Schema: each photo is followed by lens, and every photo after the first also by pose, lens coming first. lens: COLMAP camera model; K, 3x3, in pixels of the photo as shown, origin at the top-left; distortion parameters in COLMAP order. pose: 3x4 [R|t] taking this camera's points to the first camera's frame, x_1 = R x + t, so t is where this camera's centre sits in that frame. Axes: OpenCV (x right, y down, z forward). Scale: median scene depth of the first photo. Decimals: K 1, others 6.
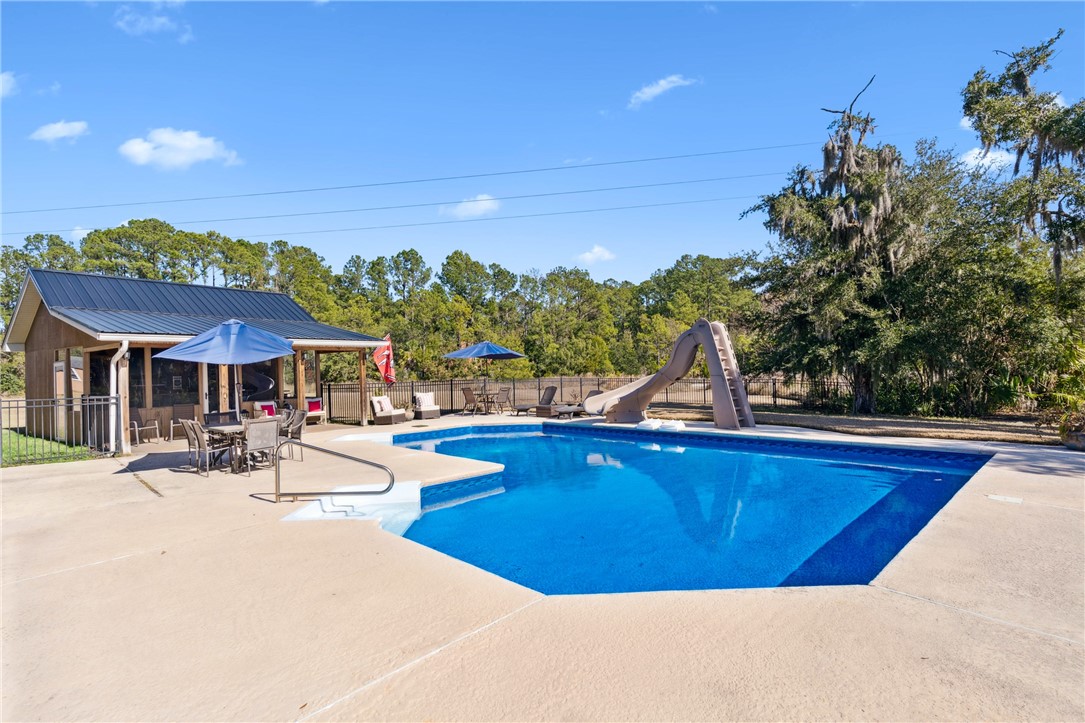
lens RADIAL K [[516.8, 0, 536.9], [0, 516.8, 385.1], [0, 0, 1]] dist [0.003447, -0.001279]
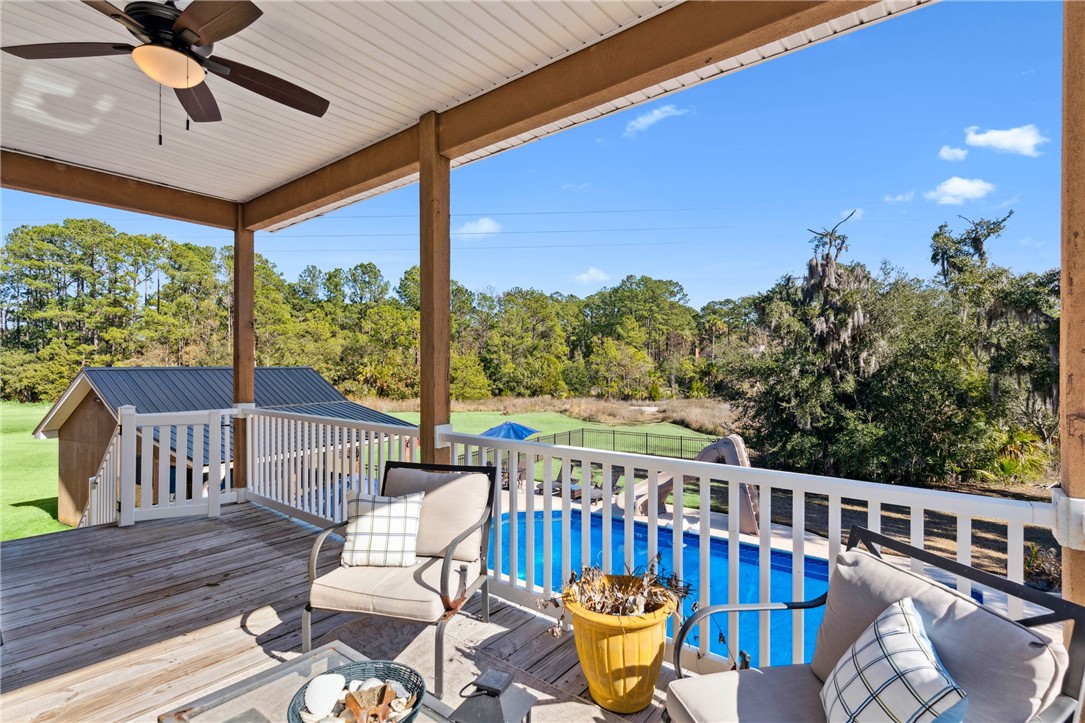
lens RADIAL K [[516.8, 0, 508.3], [0, 516.8, 366.6], [0, 0, 1]] dist [0.003447, -0.001279]
pose [[0.993289, 0.025778, 0.112746, -0.089049], [-0.027128, 0.999577, 0.010453, -0.083722], [-0.112429, -0.013441, 0.993569, -0.028239]]
